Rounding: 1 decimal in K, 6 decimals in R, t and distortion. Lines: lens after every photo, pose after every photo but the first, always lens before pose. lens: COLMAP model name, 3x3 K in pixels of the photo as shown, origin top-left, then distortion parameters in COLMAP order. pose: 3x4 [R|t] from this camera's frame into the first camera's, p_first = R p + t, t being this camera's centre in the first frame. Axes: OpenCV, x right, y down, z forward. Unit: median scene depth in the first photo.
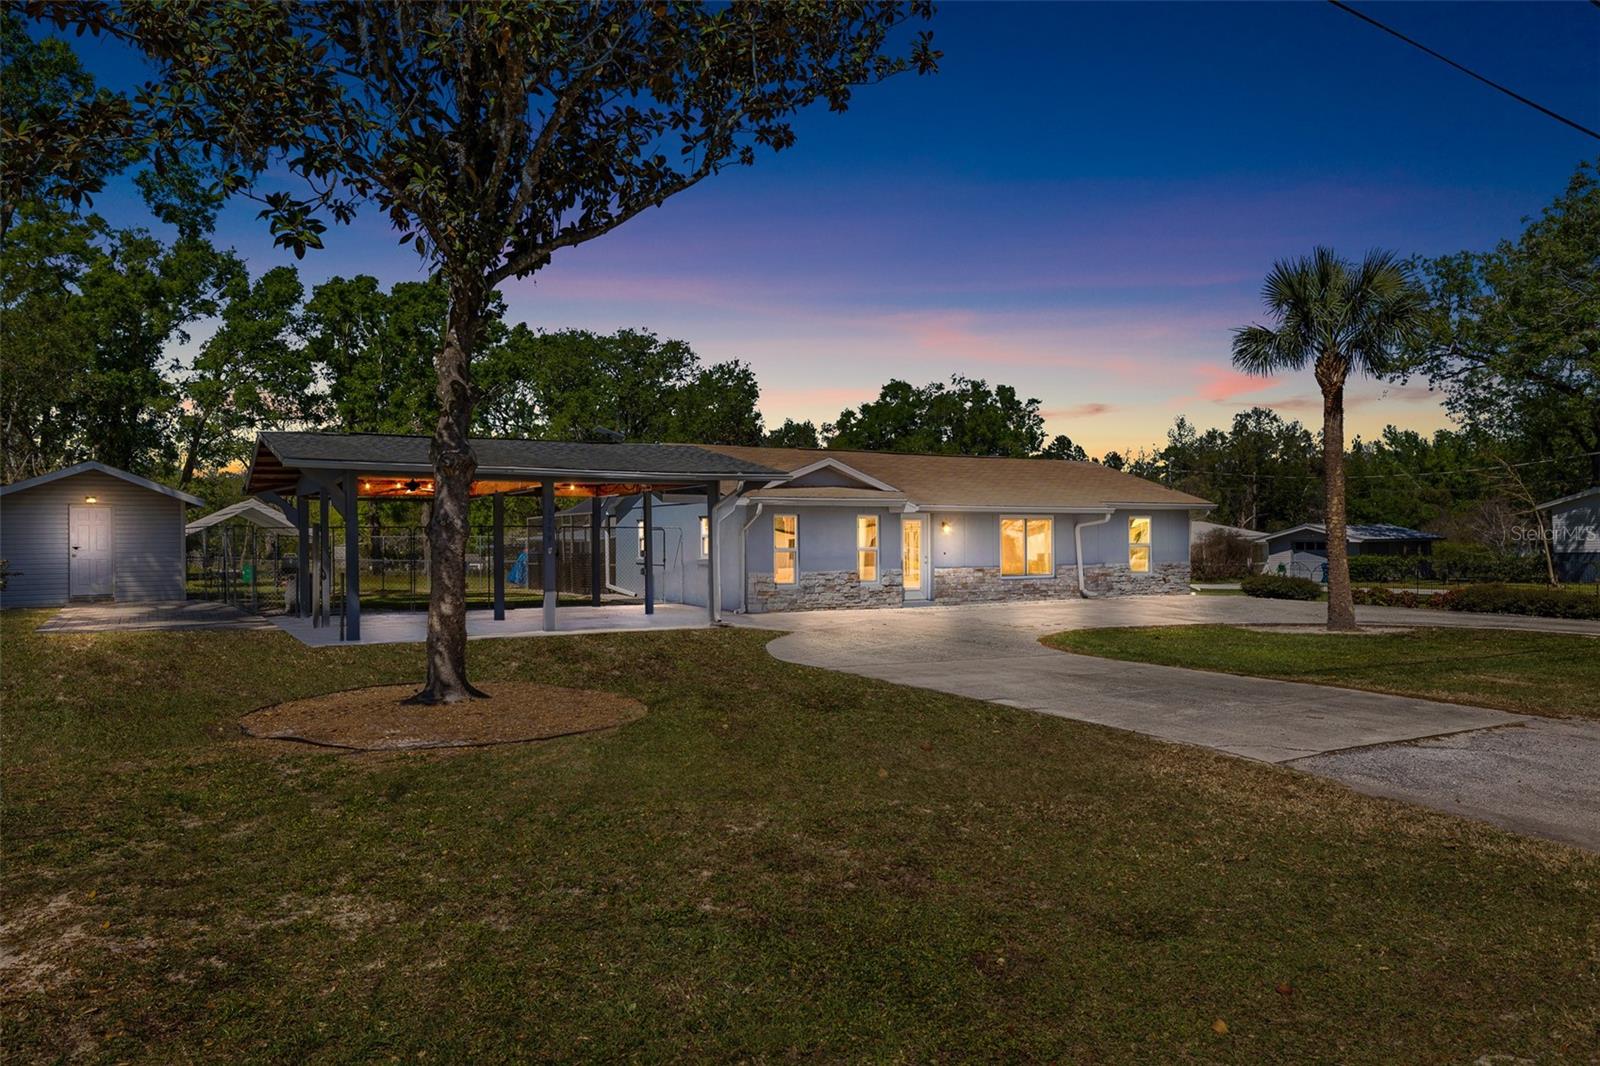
lens RADIAL K [[1049.6, 0, 800.0], [0, 1049.6, 533.0], [0, 0, 1]] dist [-0.001684, -0.000215]
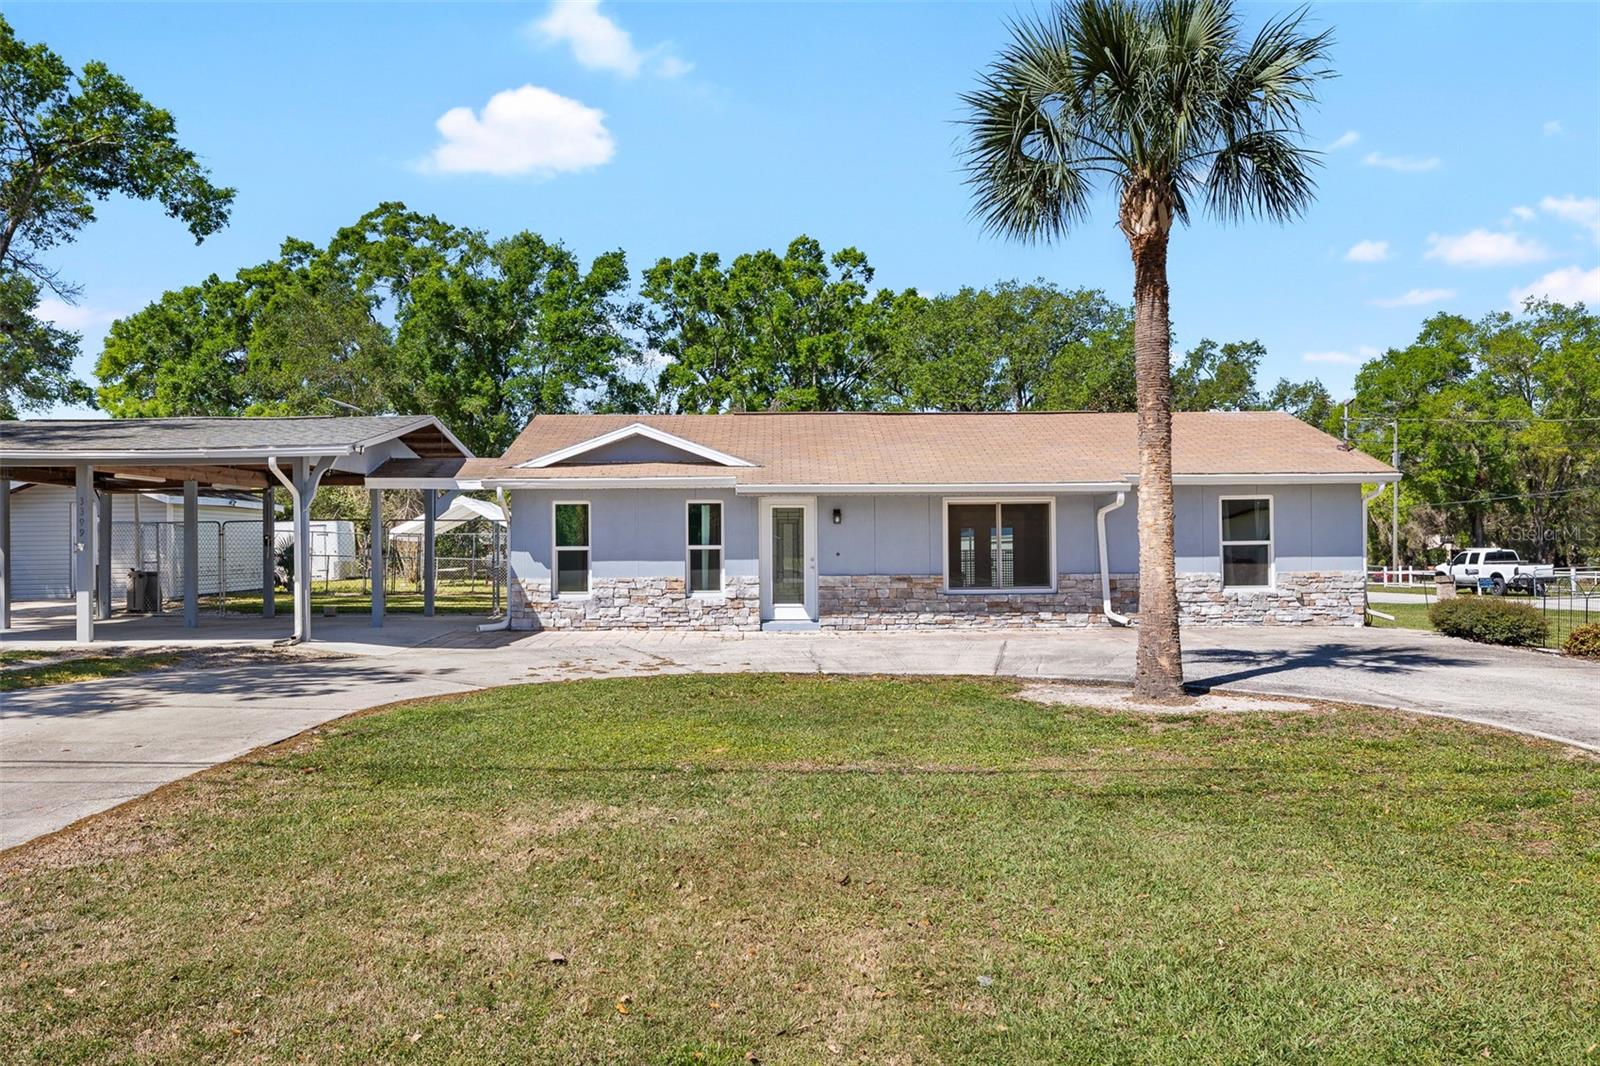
lens RADIAL K [[1210.5, 0, 806.9], [0, 1210.5, 536.4], [0, 0, 1]] dist [-0.004846, -0.003855]
pose [[0.869874, -0.001220, -0.493273, 0.493784], [0.003810, 0.999984, 0.004246, 0.003829], [0.493260, -0.005573, 0.869864, 0.282125]]
